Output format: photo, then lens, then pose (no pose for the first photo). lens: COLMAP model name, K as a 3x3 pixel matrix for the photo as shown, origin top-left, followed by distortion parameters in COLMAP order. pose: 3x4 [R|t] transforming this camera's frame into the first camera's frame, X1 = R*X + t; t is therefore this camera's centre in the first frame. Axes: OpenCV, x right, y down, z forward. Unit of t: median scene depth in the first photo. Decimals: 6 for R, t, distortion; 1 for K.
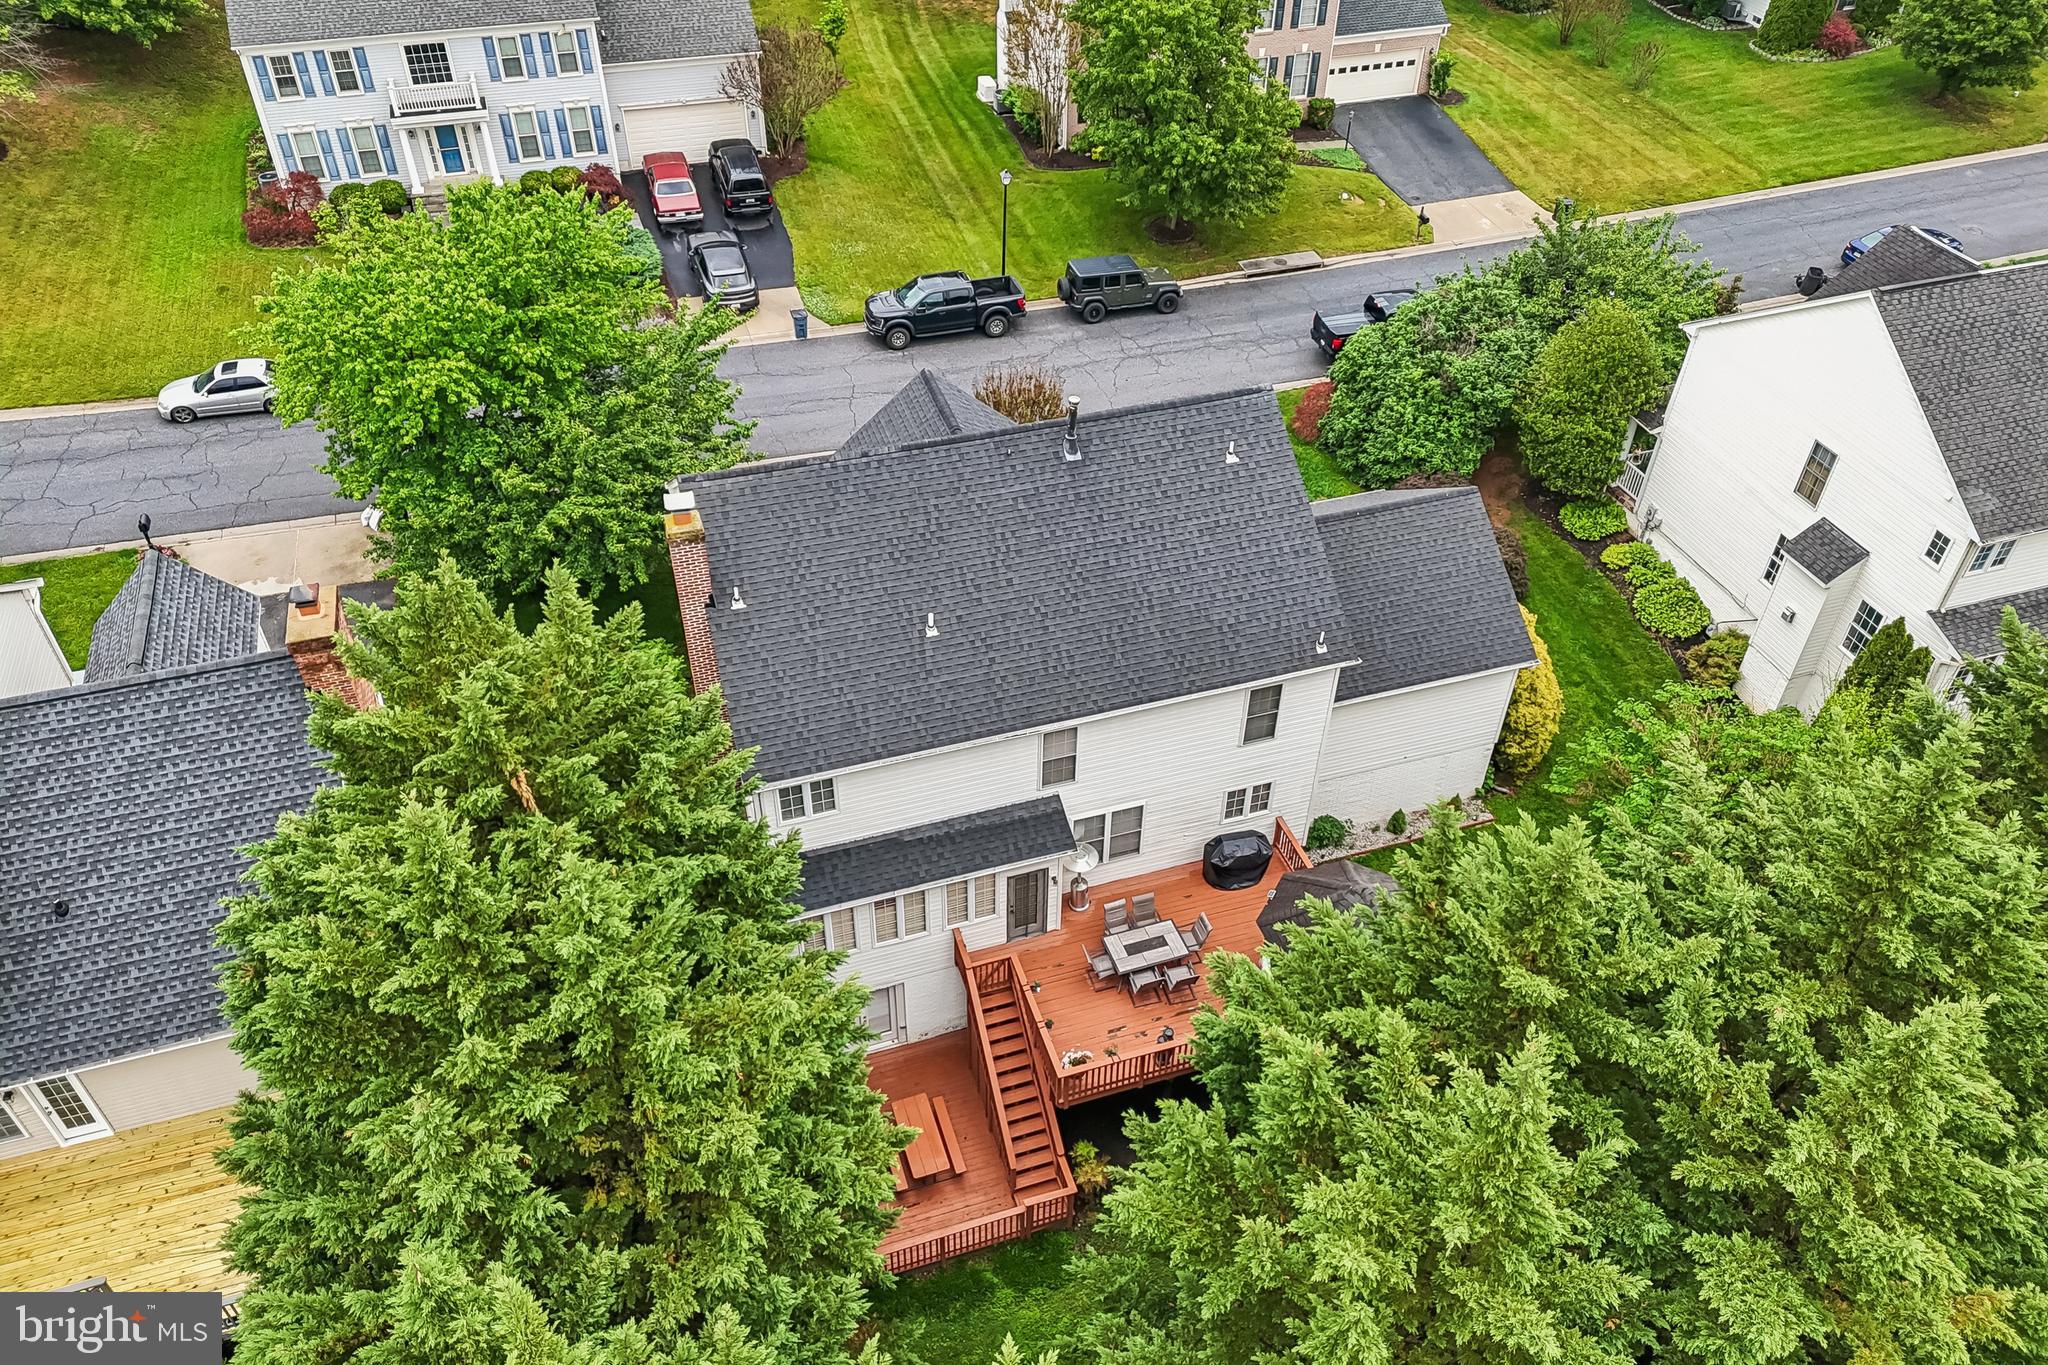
lens RADIAL K [[1491.6, 0, 1025.4], [0, 1491.6, 681.0], [0, 0, 1]] dist [0.095571, -0.103171]
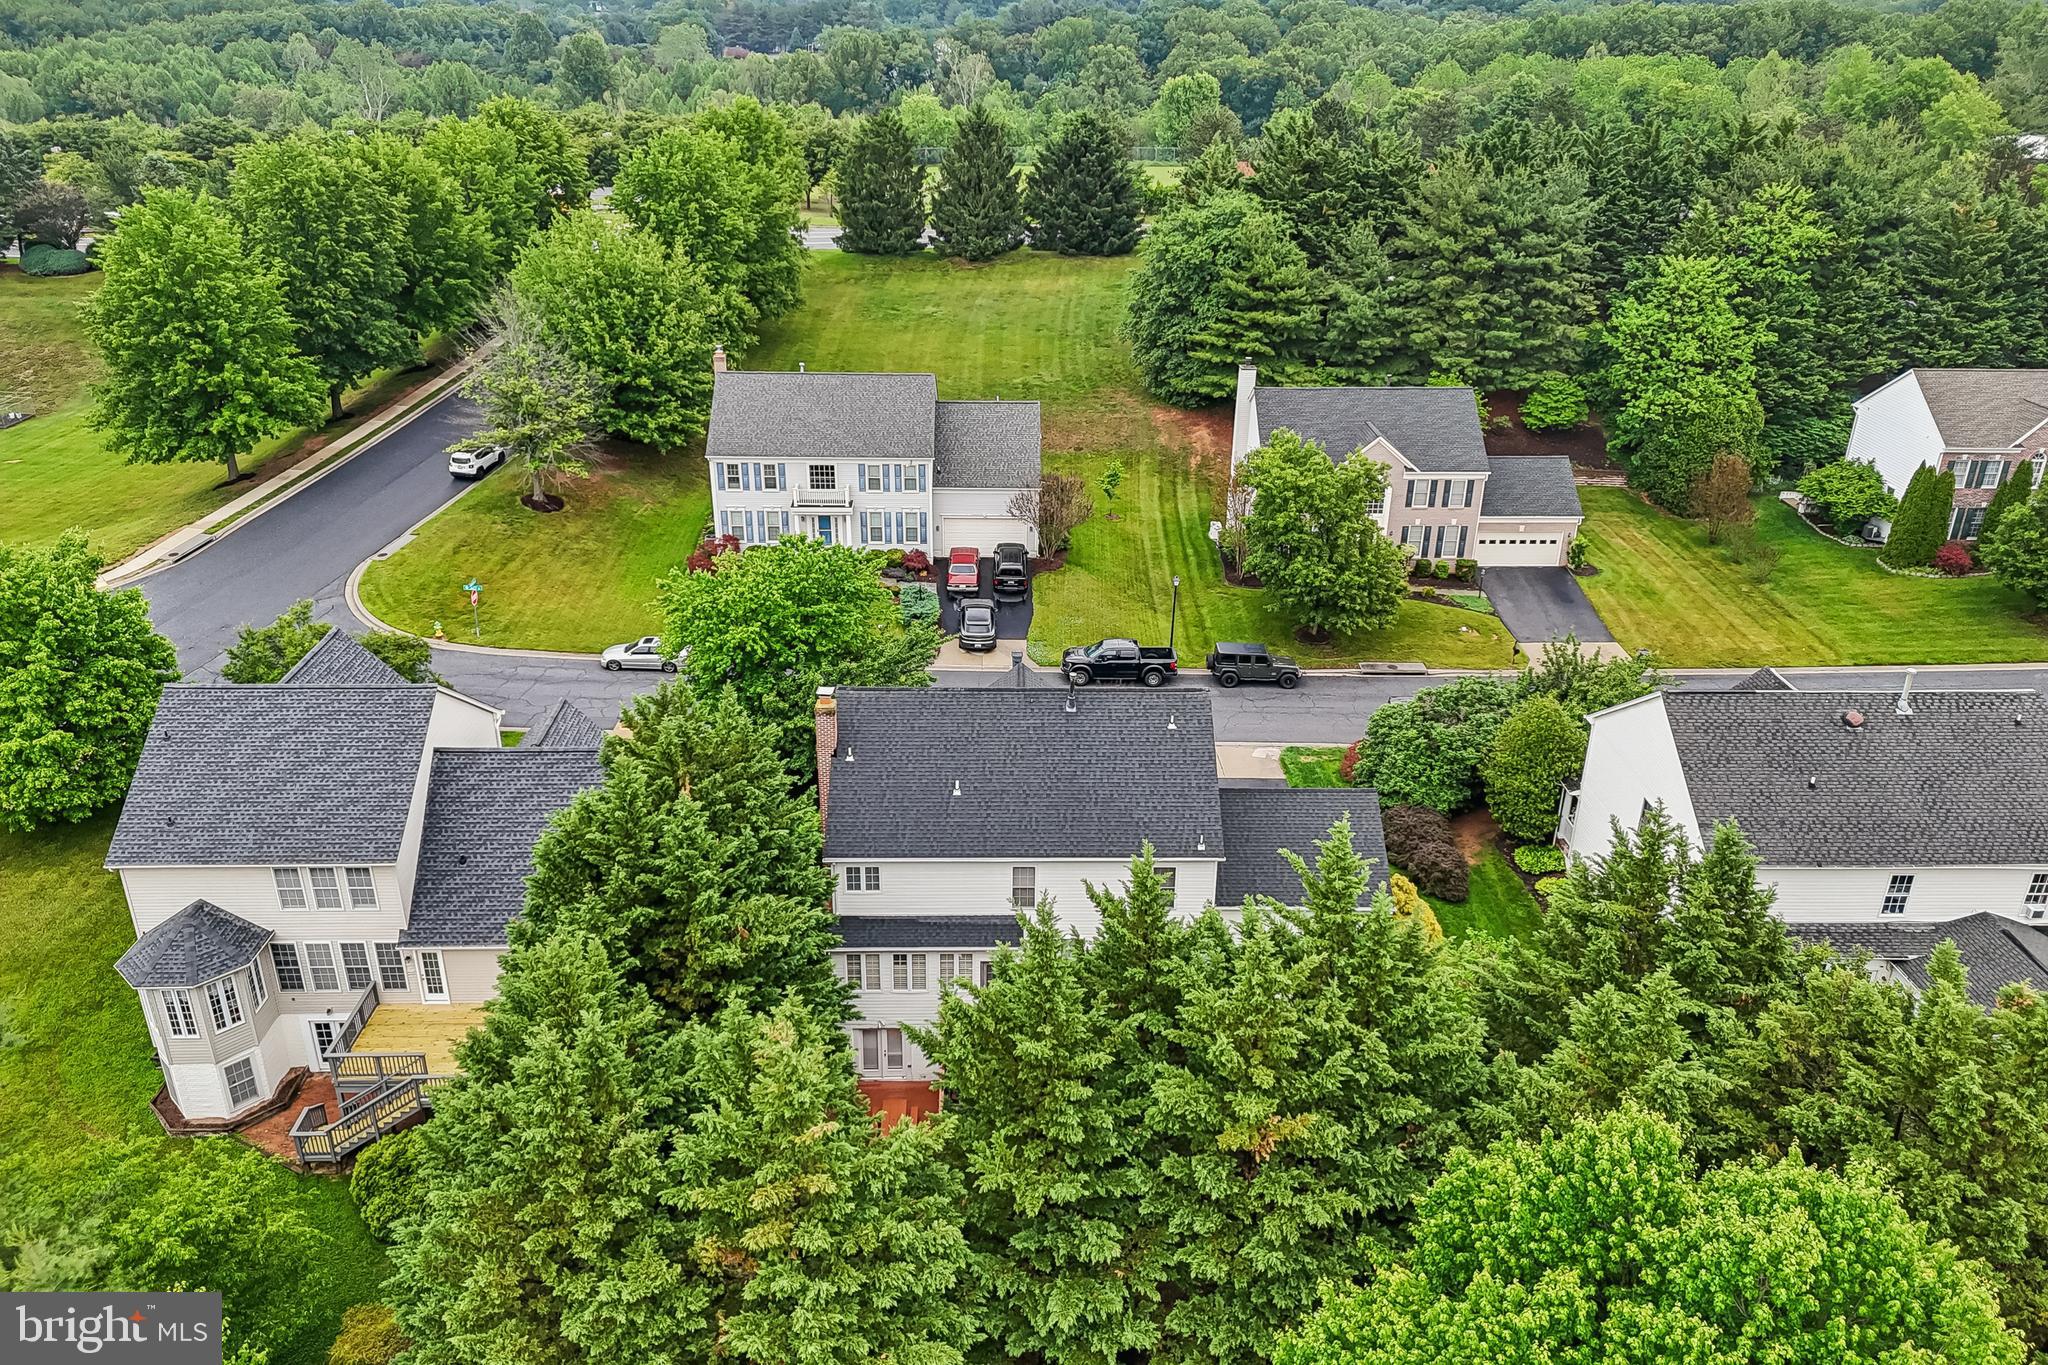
lens RADIAL K [[1491.6, 0, 1025.4], [0, 1491.6, 681.0], [0, 0, 1]] dist [0.095571, -0.103171]
pose [[0.956729, 0.119416, -0.265347, 0.235859], [-0.189460, 0.947772, -0.256579, 0.140622], [0.220849, 0.295749, 0.929386, -0.302444]]
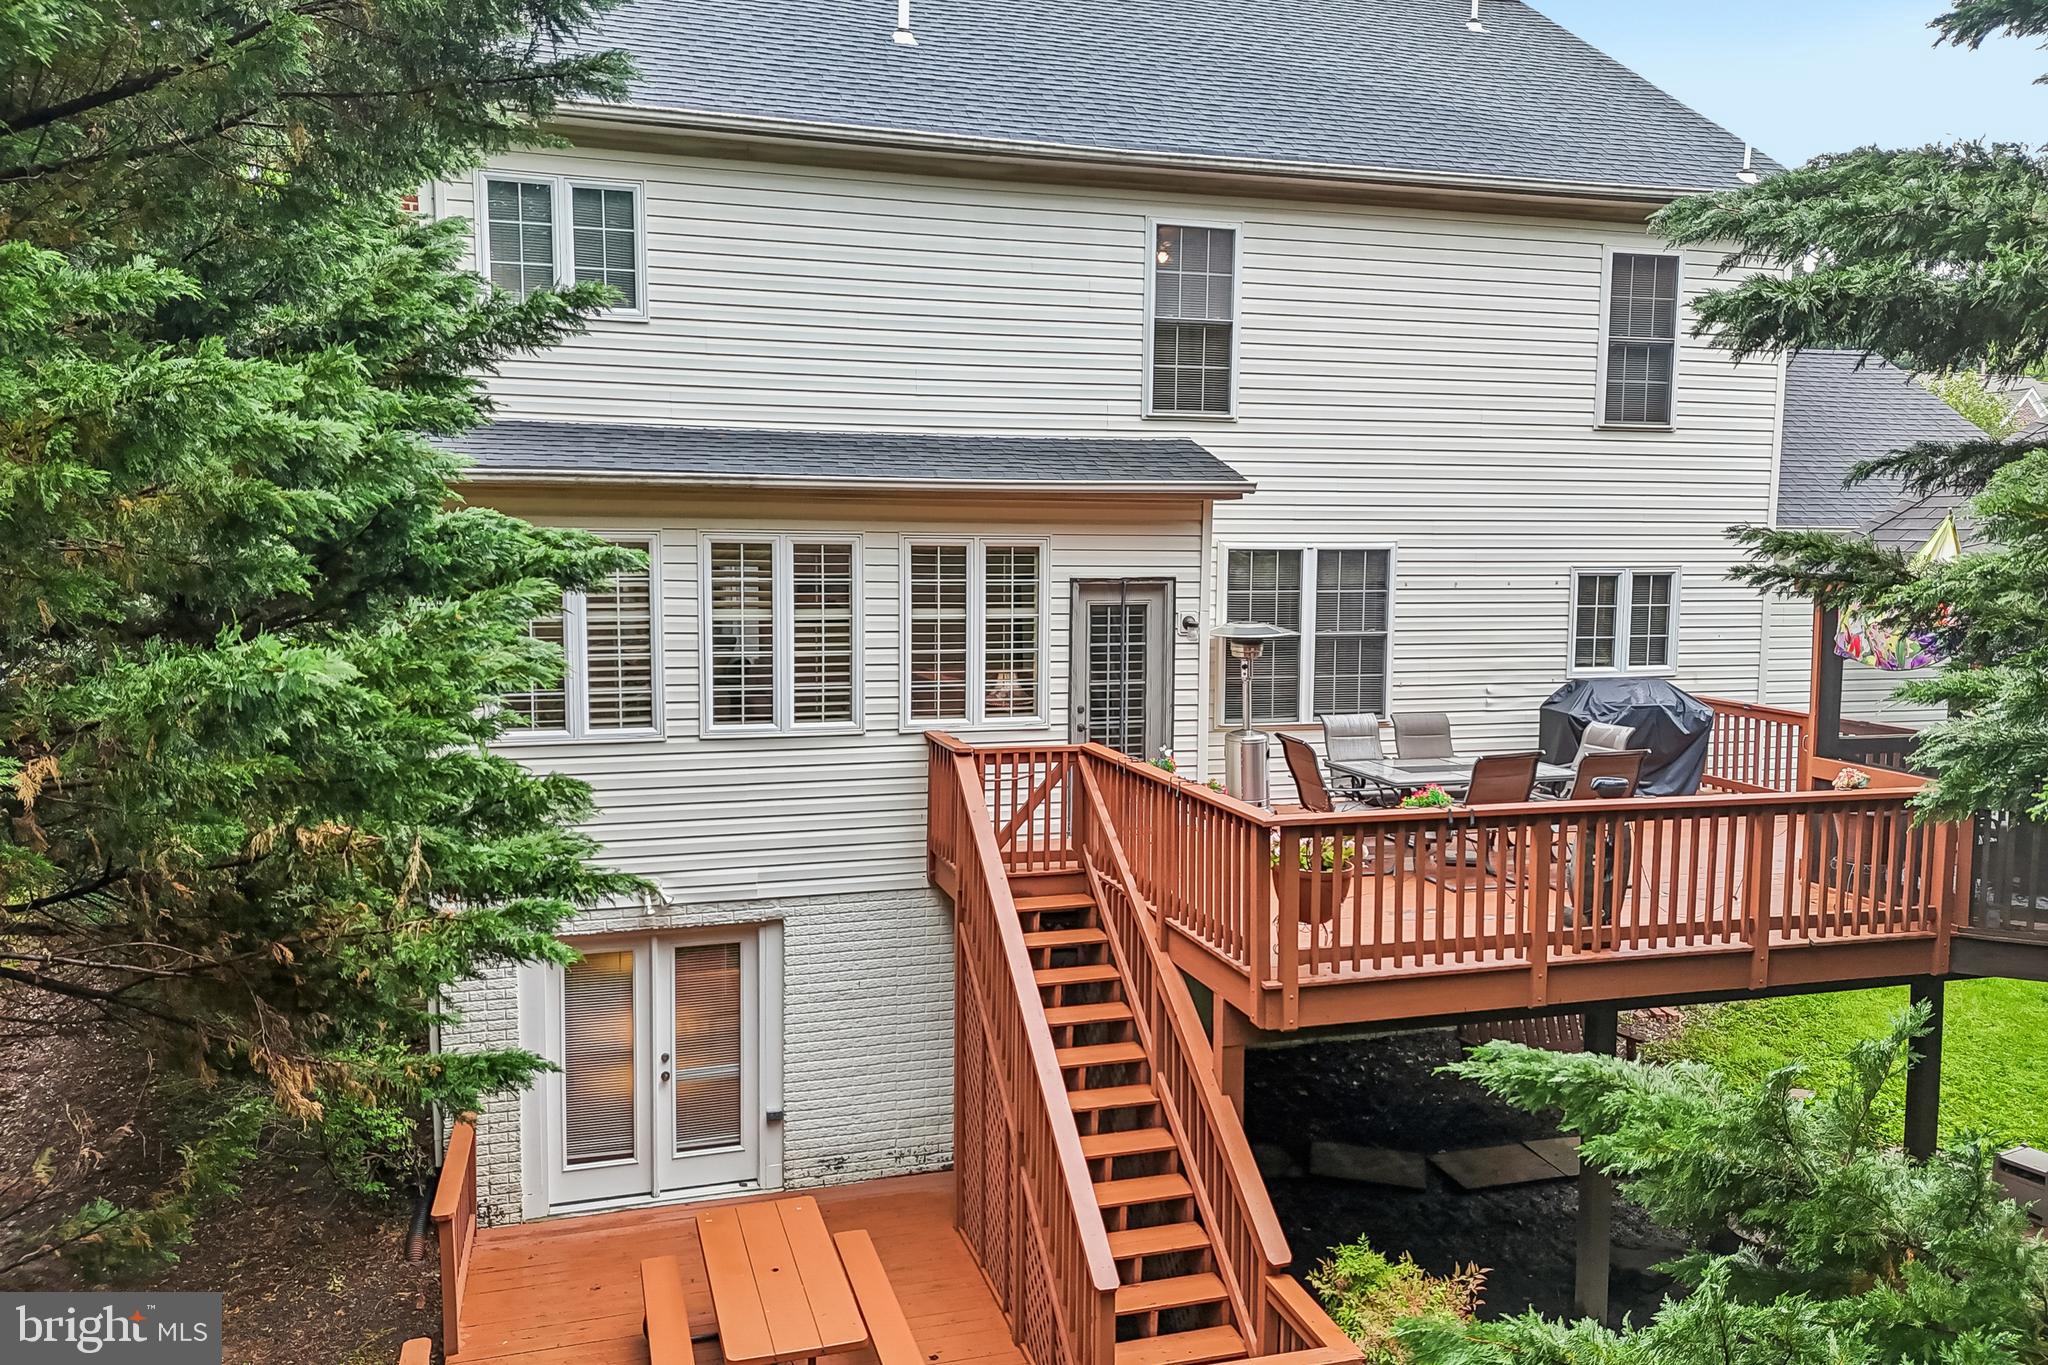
lens RADIAL K [[1491.6, 0, 1025.4], [0, 1491.6, 681.0], [0, 0, 1]] dist [0.095571, -0.103171]
pose [[0.999611, -0.002394, -0.027804, -0.007327], [-0.014223, 0.813490, -0.581405, 0.215114], [0.024010, 0.581574, 0.813139, 0.400270]]
